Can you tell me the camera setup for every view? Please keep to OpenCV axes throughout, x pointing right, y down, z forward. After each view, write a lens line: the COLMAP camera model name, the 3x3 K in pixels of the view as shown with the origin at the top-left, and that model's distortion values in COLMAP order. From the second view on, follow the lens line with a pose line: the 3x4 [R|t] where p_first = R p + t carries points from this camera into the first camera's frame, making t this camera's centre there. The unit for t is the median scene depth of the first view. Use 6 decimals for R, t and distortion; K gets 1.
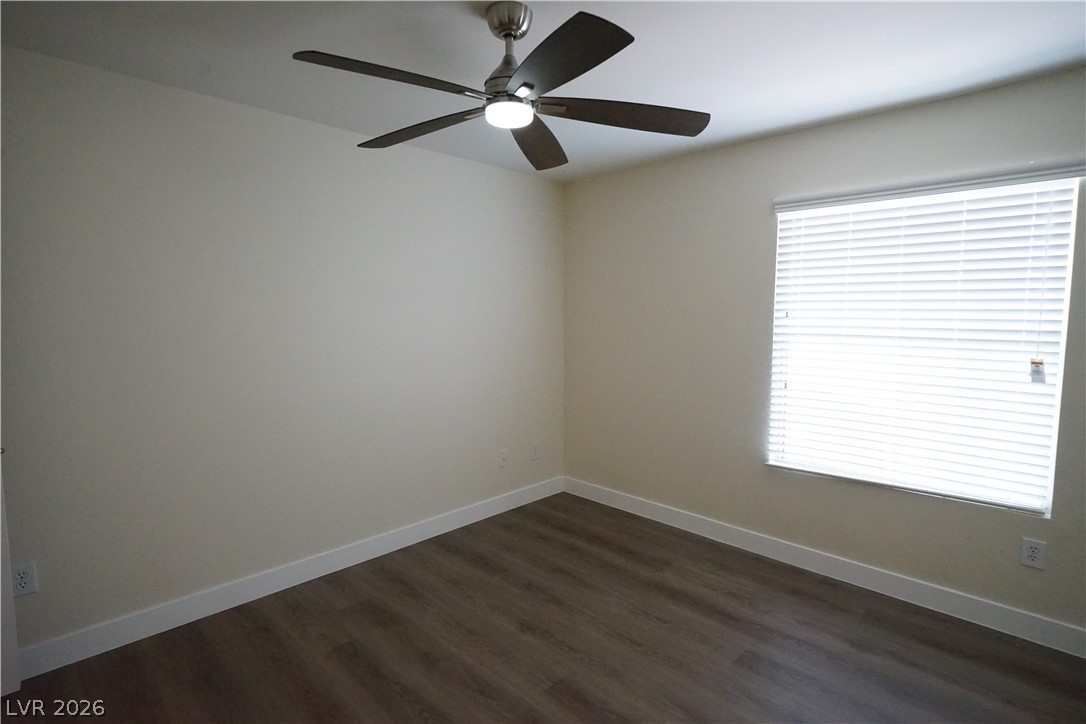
lens RADIAL K [[544.8, 0, 539.7], [0, 544.8, 360.9], [0, 0, 1]] dist [0.005551, 0.000722]
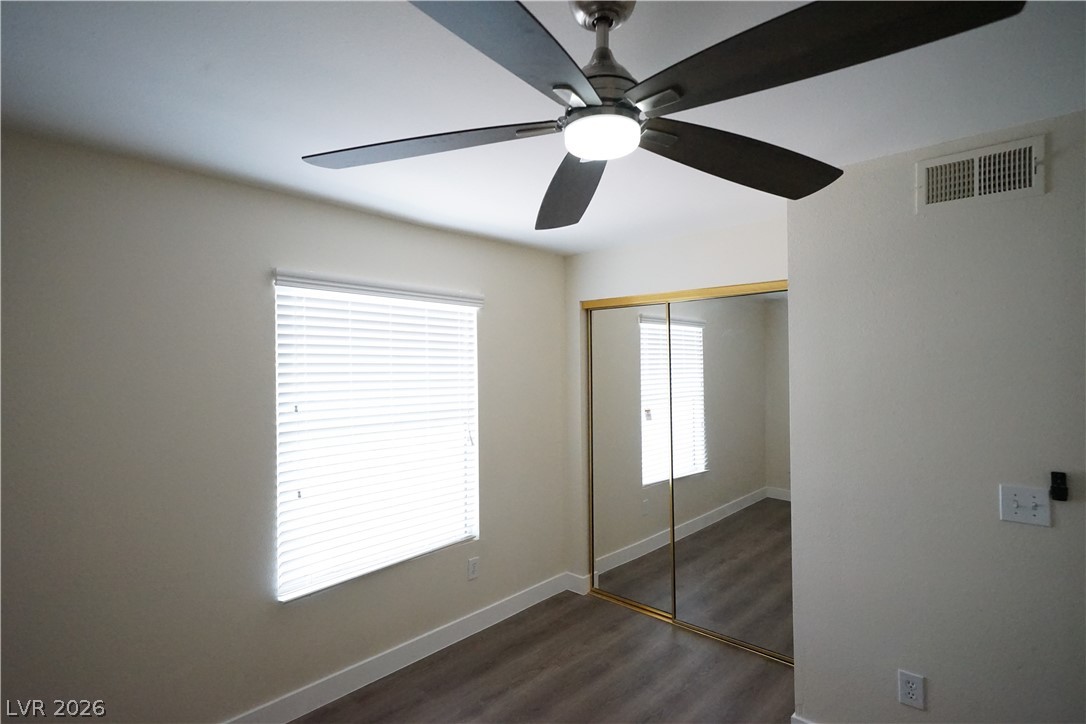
lens RADIAL K [[544.8, 0, 539.9], [0, 544.8, 368.1], [0, 0, 1]] dist [0.005551, 0.000722]
pose [[-0.031350, 0.012507, 0.999430, -0.395098], [0.116288, 0.993177, -0.008781, -0.098218], [-0.992721, 0.115947, -0.032591, 0.667229]]
